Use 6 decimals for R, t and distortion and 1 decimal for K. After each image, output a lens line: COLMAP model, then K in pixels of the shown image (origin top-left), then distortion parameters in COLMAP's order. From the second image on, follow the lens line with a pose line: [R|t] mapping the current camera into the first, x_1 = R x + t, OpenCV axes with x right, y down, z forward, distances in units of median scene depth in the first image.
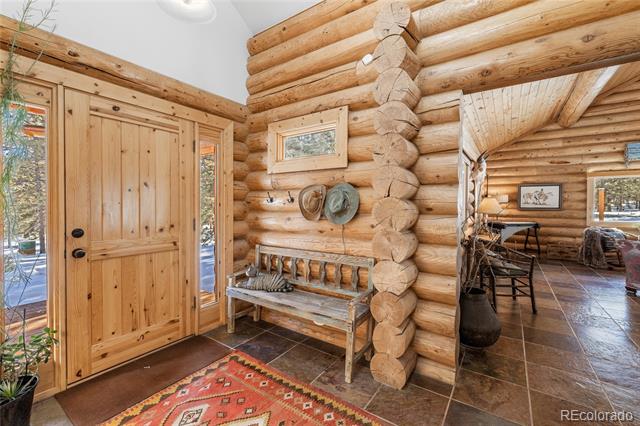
lens RADIAL K [[267.7, 0, 312.4], [0, 267.7, 209.0], [0, 0, 1]] dist [-0.008131, -0.000103]
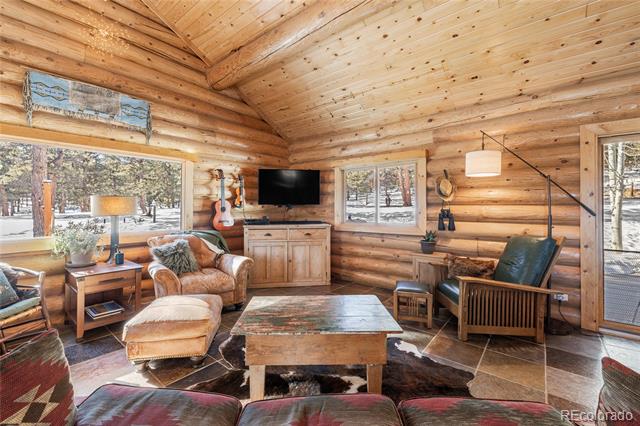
lens RADIAL K [[274.1, 0, 323.1], [0, 274.1, 206.3], [0, 0, 1]] dist [0.000105, 0.000011]
pose [[0.049542, -0.006838, 0.998749, 0.672120], [0.005106, 0.999965, 0.006593, -0.009246], [-0.998759, 0.004773, 0.049575, 0.423799]]
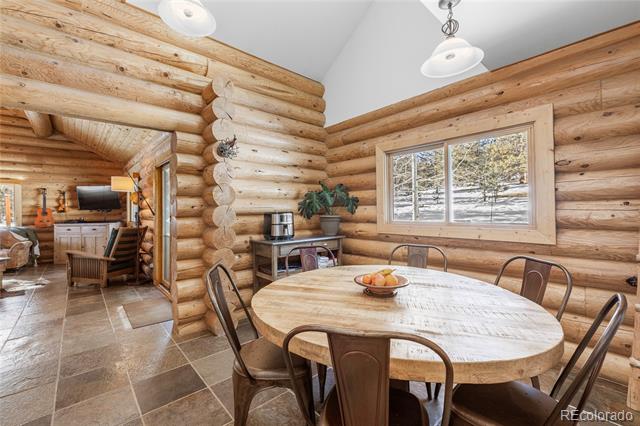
lens RADIAL K [[267.7, 0, 312.4], [0, 267.7, 209.0], [0, 0, 1]] dist [-0.008131, -0.000103]
pose [[0.215774, -0.006364, 0.976423, 0.556835], [0.025552, 0.999673, 0.000869, 0.009130], [-0.976109, 0.024761, 0.215866, -0.537846]]
